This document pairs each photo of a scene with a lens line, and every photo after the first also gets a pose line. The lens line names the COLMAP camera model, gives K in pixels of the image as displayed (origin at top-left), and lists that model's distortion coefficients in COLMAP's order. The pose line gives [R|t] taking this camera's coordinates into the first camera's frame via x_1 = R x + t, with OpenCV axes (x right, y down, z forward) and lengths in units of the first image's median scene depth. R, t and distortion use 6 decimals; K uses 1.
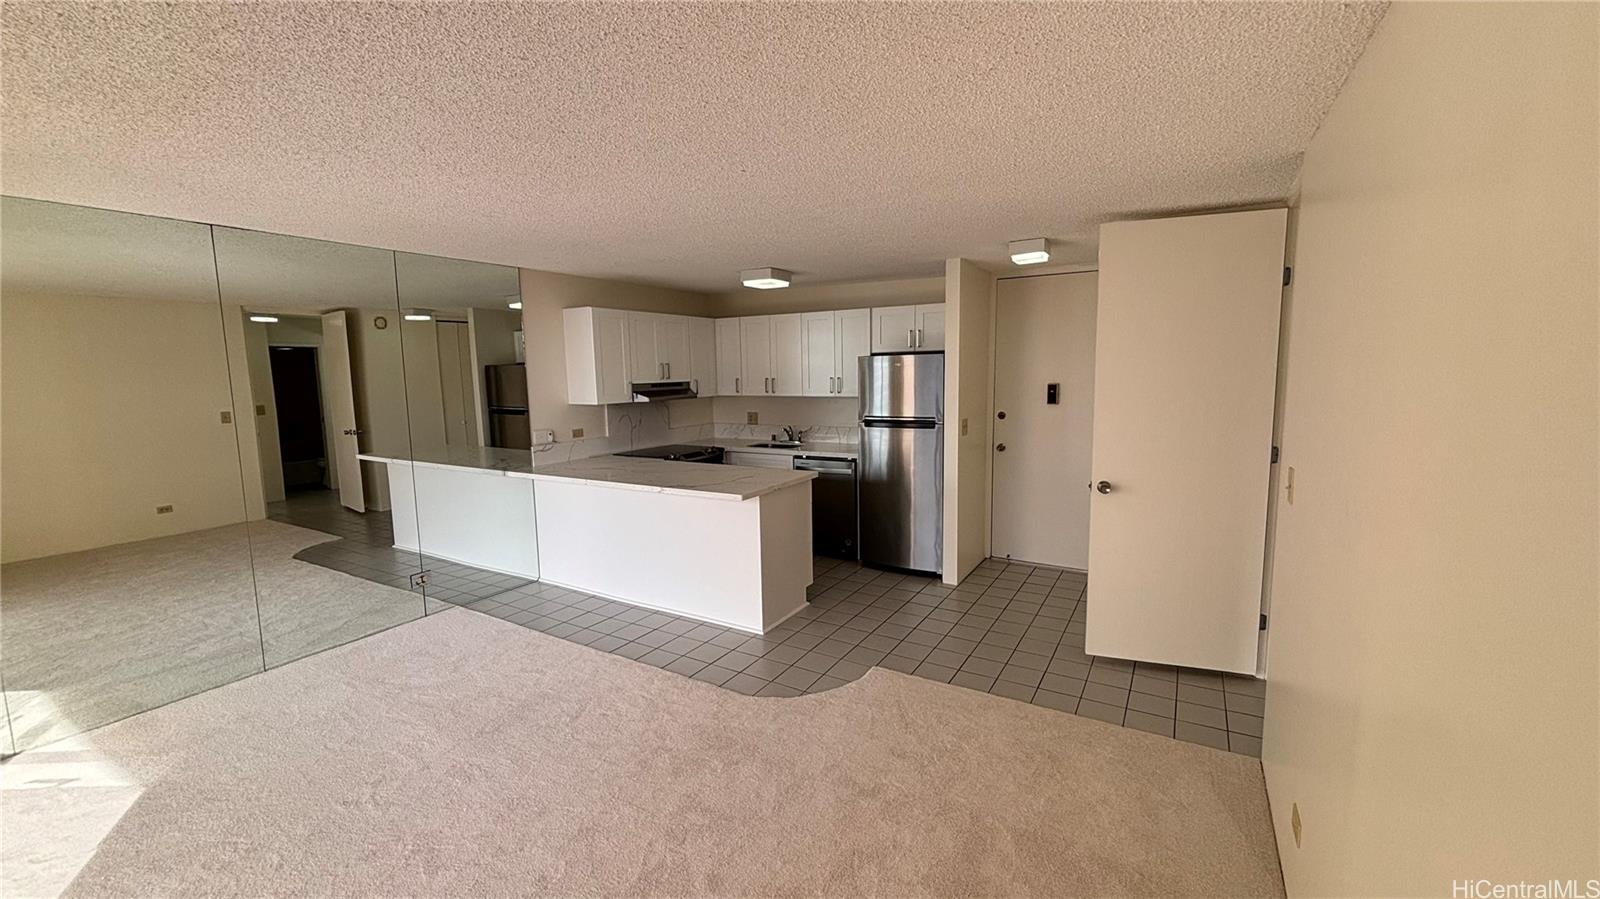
lens RADIAL K [[638.7, 0, 800.0], [0, 638.7, 449.5], [0, 0, 1]] dist [0.000439, 0.000097]
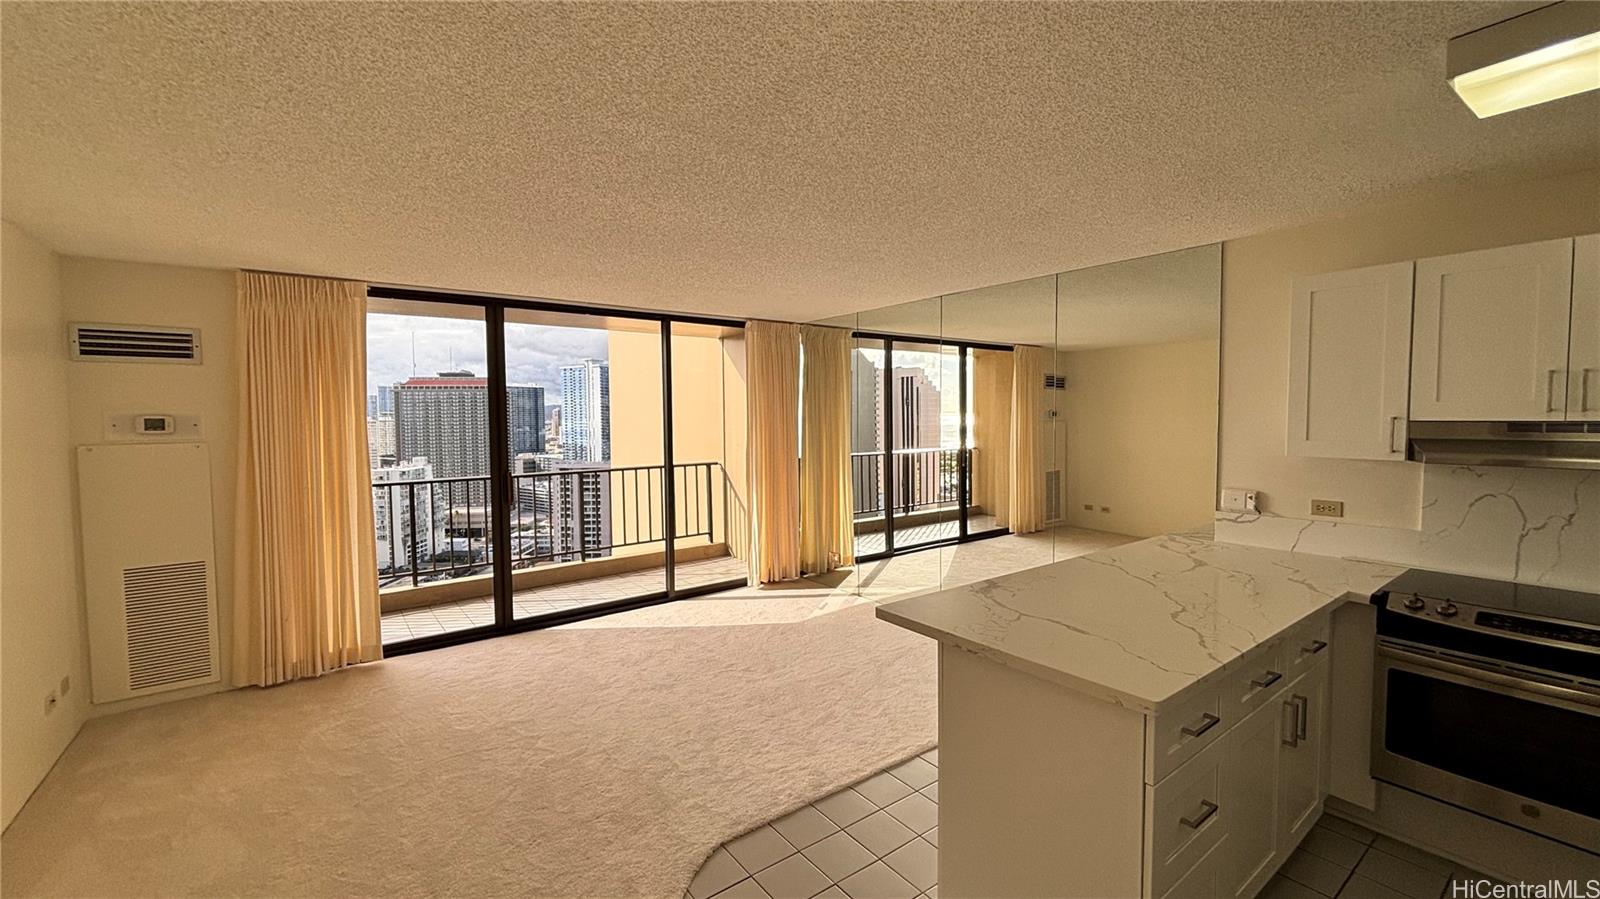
lens RADIAL K [[638.7, 0, 800.0], [0, 638.7, 449.5], [0, 0, 1]] dist [0.000439, 0.000097]
pose [[-0.376315, 0.065537, -0.924171, 0.299886], [-0.109295, 0.987390, 0.114524, -0.082284], [0.920023, 0.144105, -0.364407, 0.729558]]
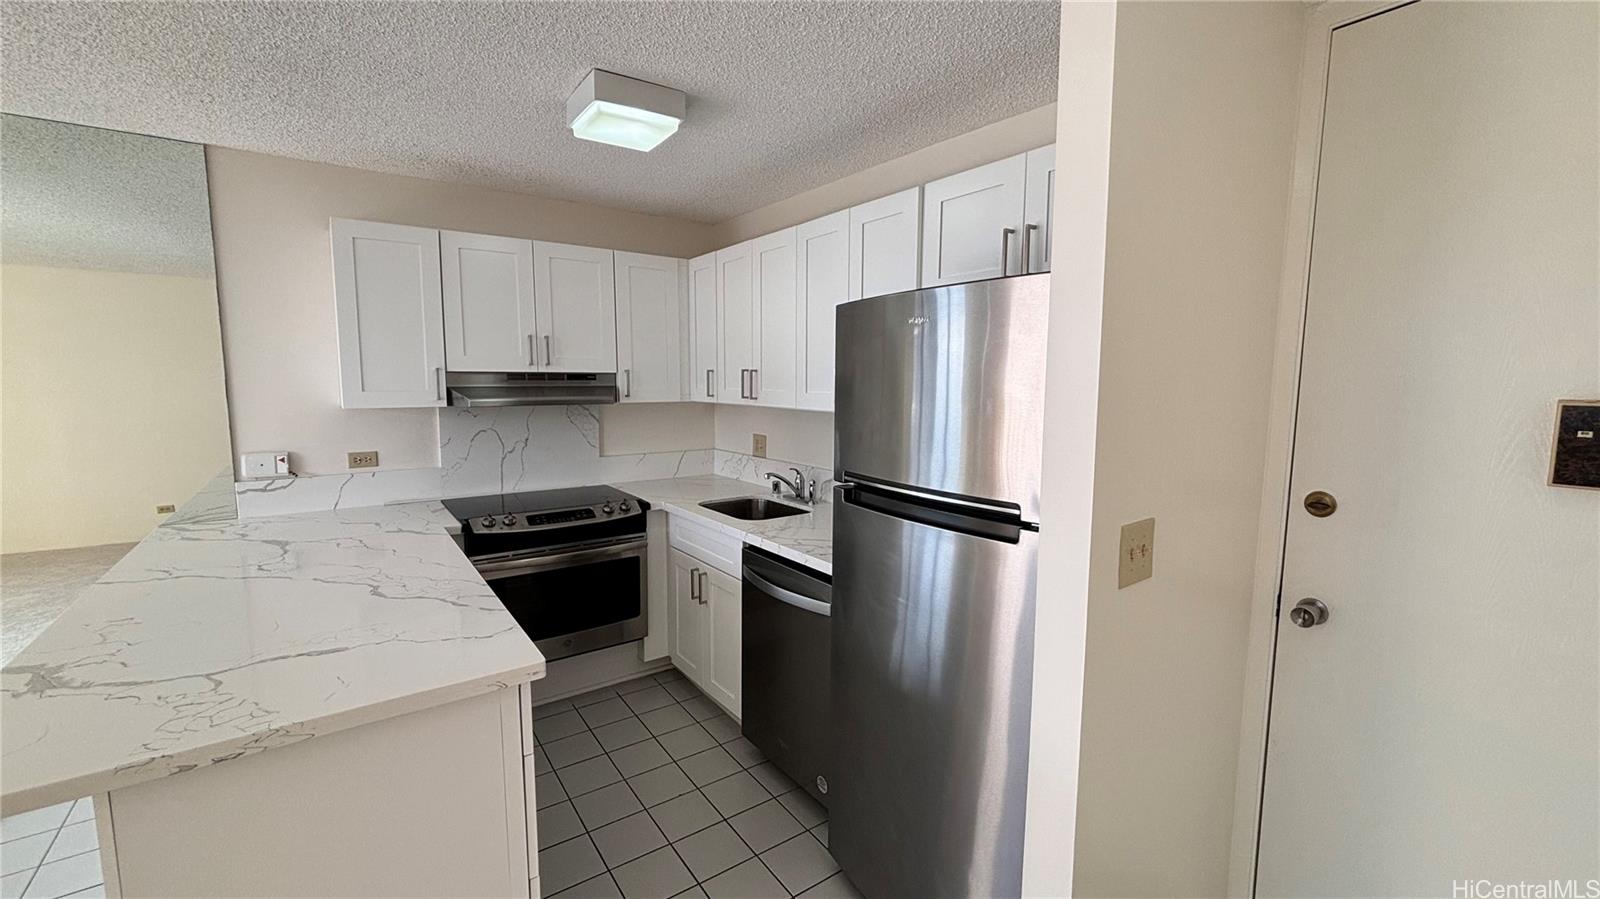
lens RADIAL K [[638.7, 0, 800.0], [0, 638.7, 449.5], [0, 0, 1]] dist [0.000439, 0.000097]
pose [[0.918894, 0.061243, -0.389723, 0.196021], [-0.067283, 0.997732, -0.001851, -0.054436], [0.388726, 0.027922, 0.920930, 0.600189]]
